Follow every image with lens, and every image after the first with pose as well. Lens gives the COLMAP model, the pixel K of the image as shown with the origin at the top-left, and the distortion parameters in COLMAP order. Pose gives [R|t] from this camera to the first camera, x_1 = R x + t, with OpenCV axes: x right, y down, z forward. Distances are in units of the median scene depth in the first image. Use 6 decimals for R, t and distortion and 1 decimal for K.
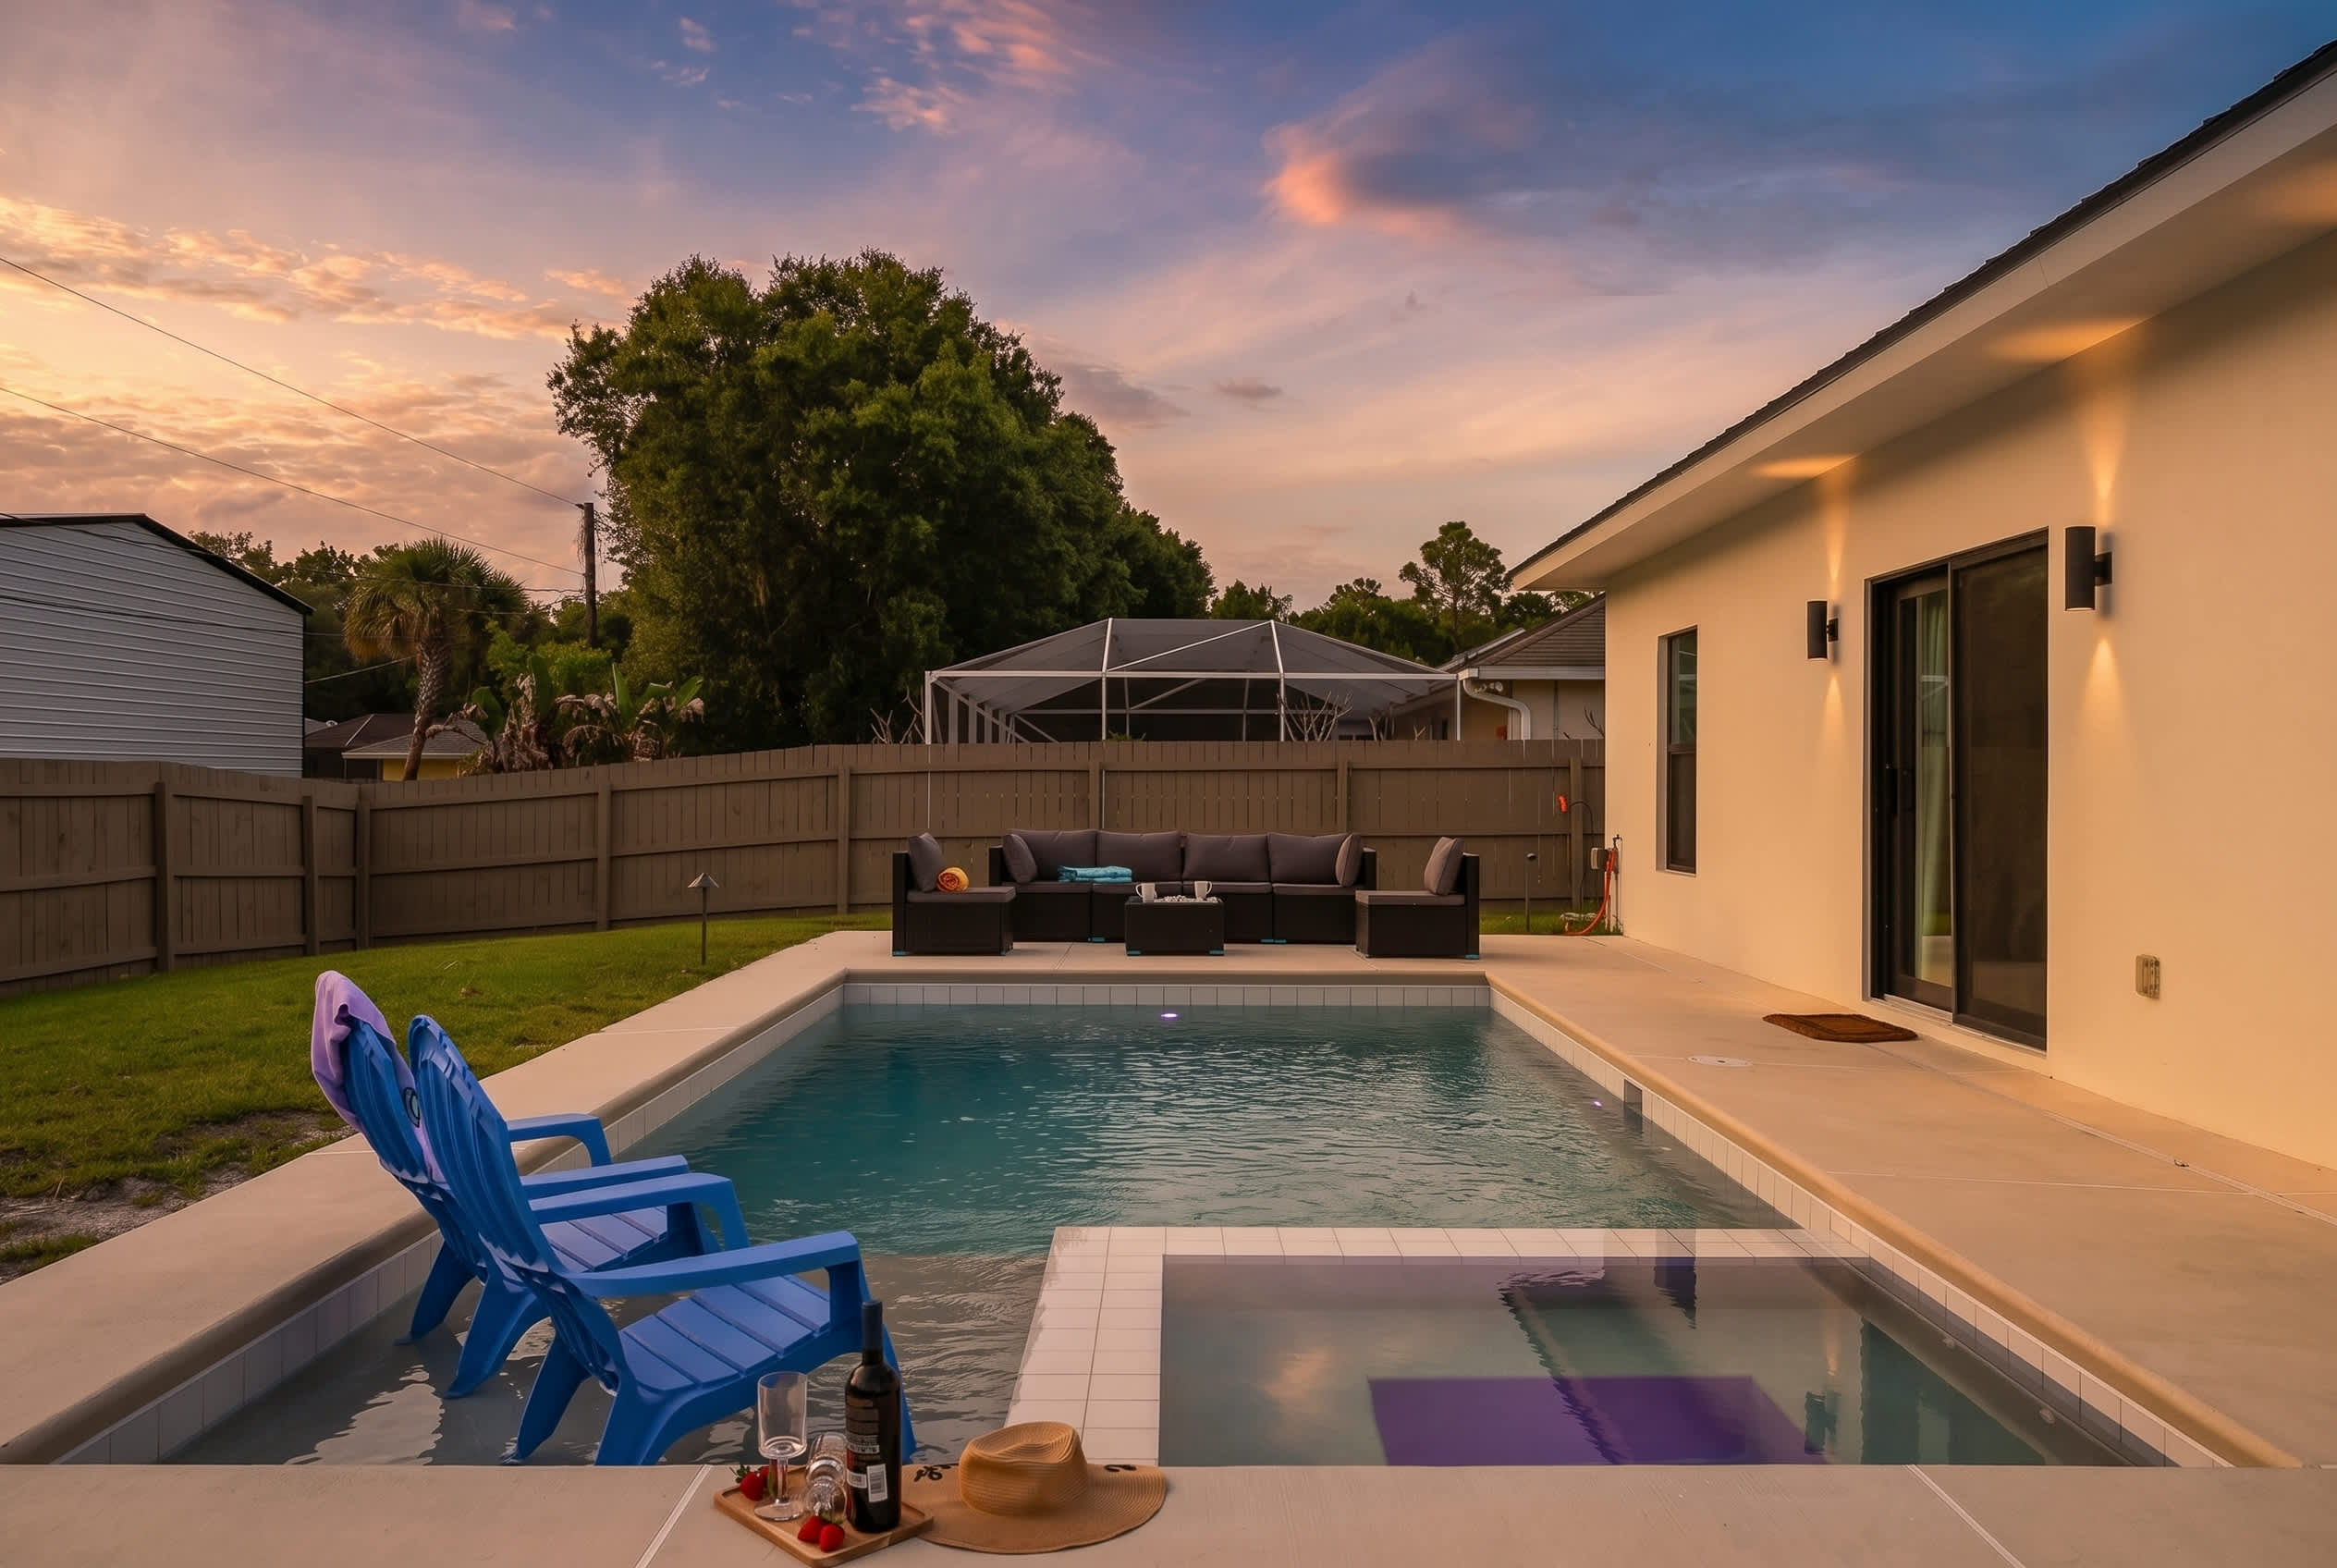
lens RADIAL K [[1790.7, 0, 1165.2], [0, 1790.7, 777.2], [0, 0, 1]] dist [0.009921, -0.008146]
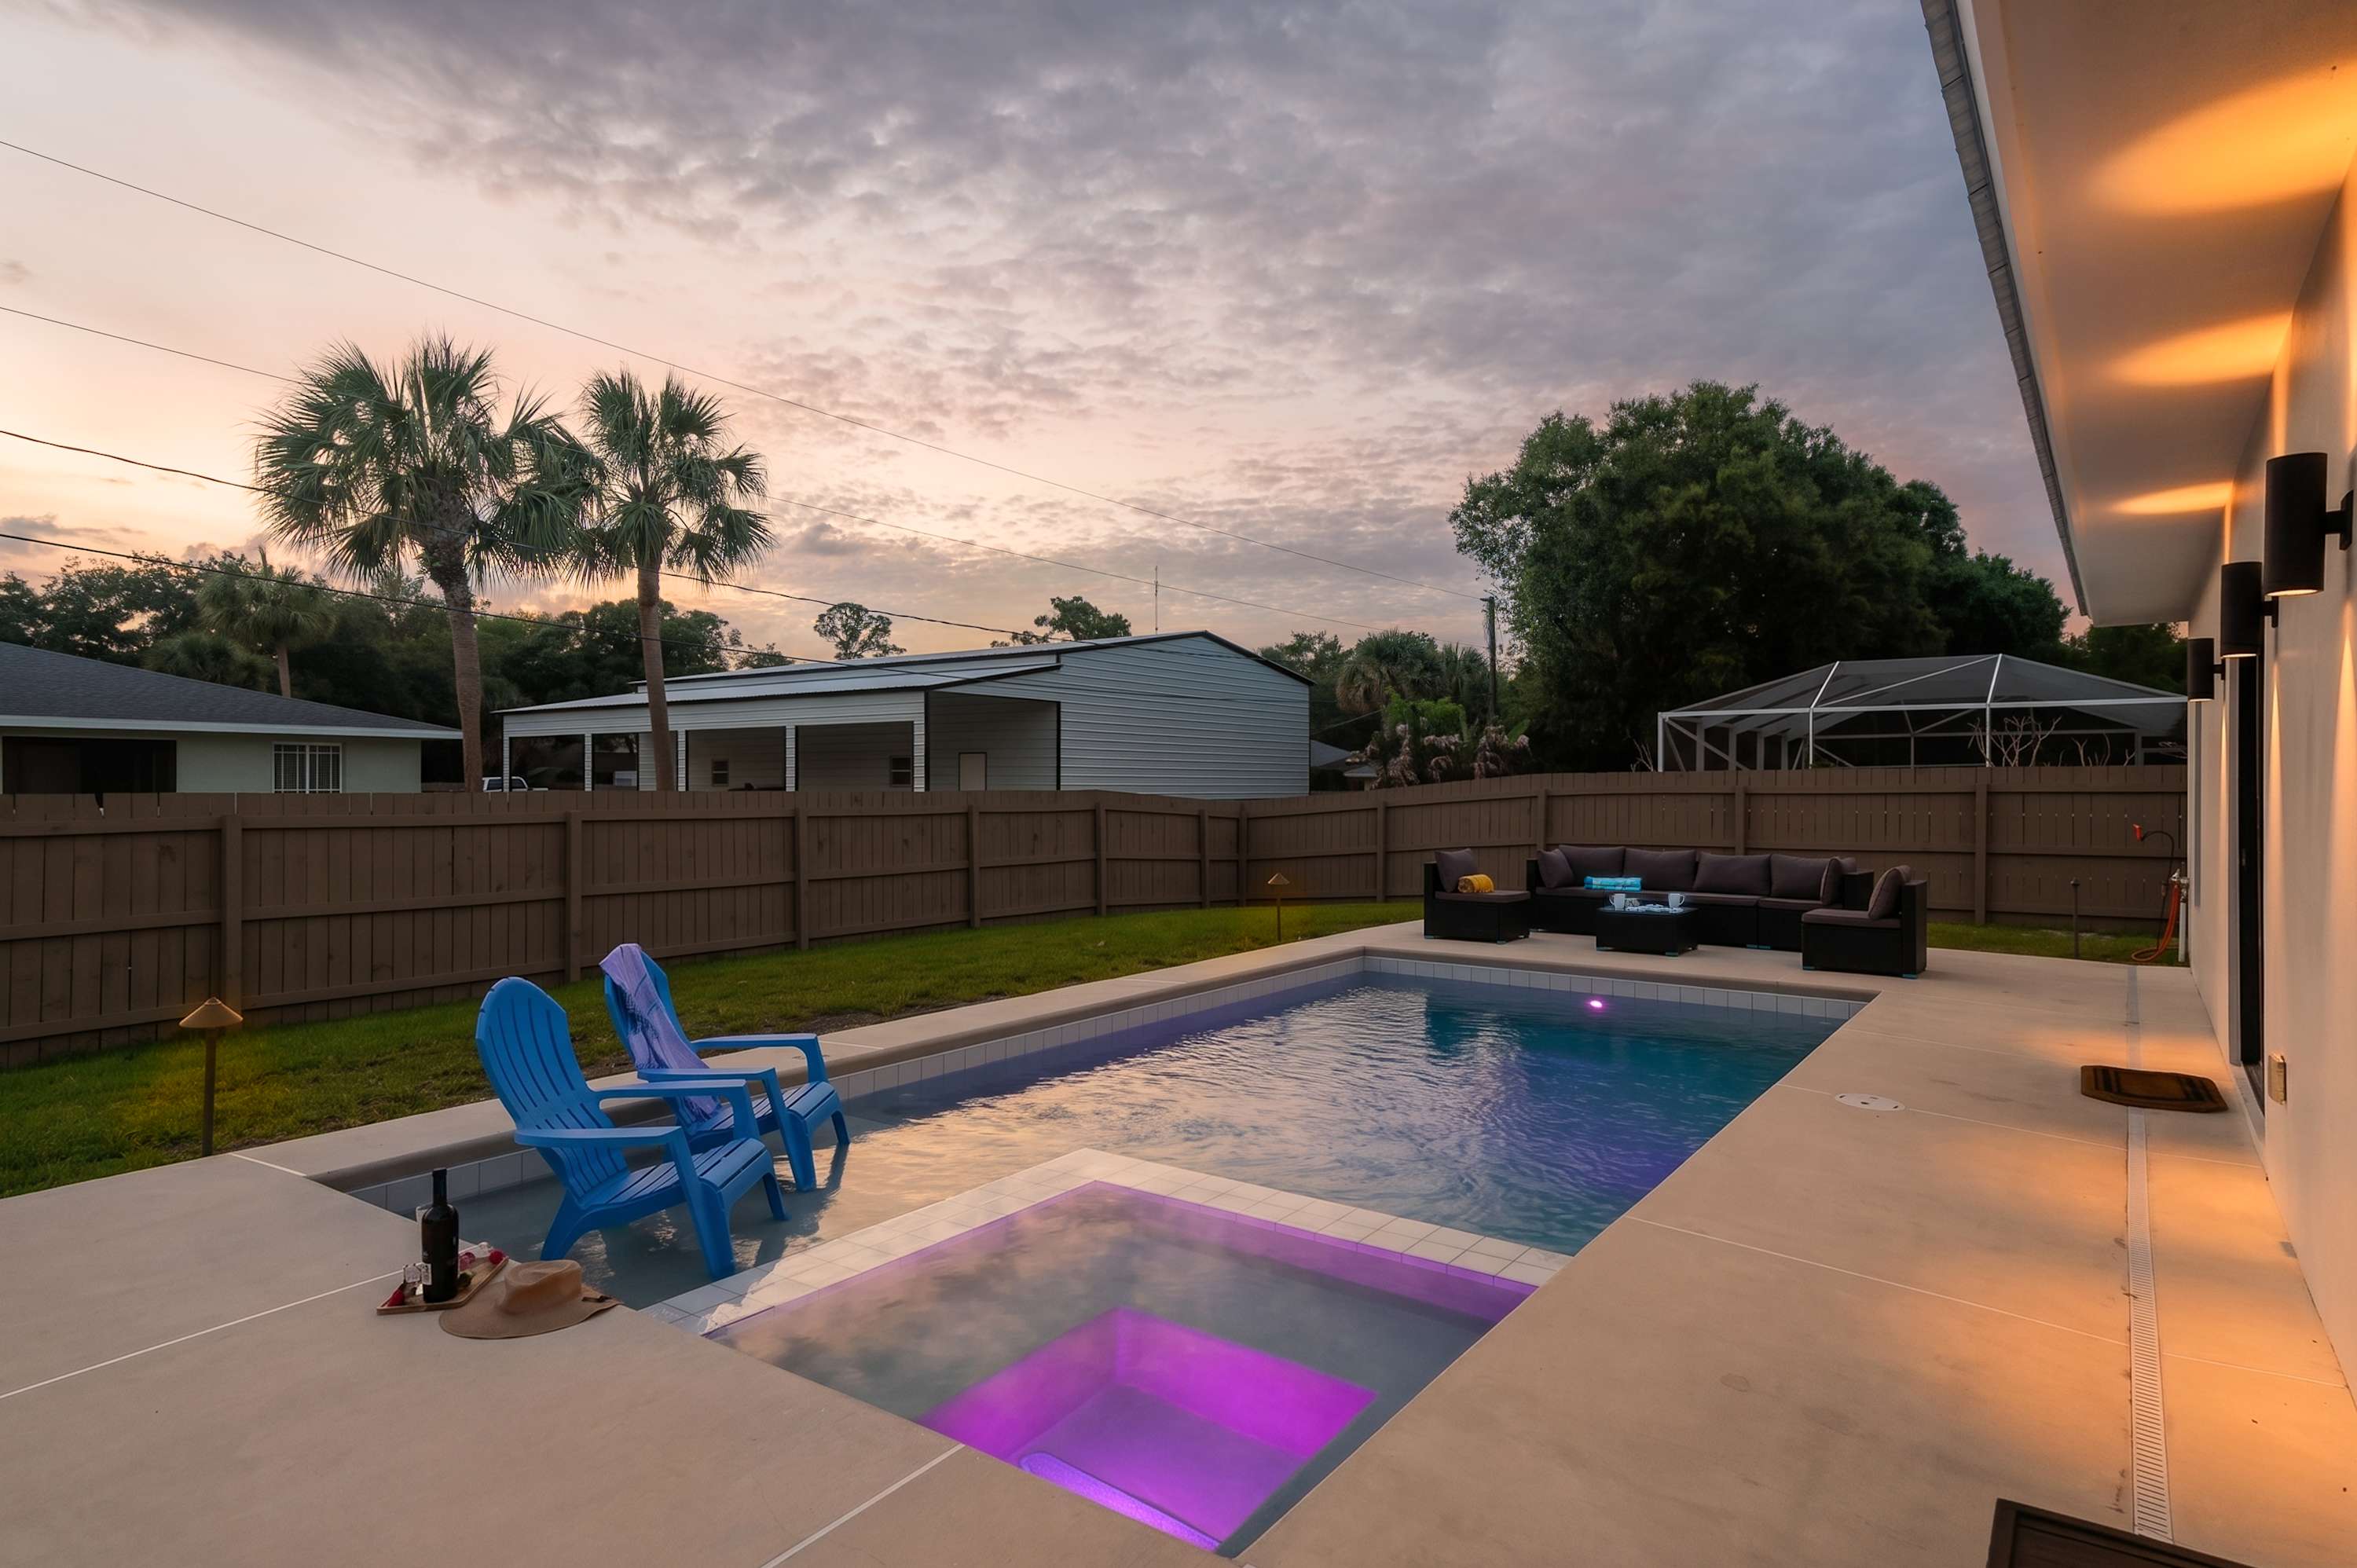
lens RADIAL K [[1286.8, 0, 1184.5], [0, 1286.8, 792.1], [0, 0, 1]] dist [-0.001114, -0.000782]
pose [[0.806363, 0.000088, -0.591421, 0.099946], [0.005023, 0.999963, 0.006998, -0.007086], [0.591400, -0.008614, 0.806332, 0.034042]]
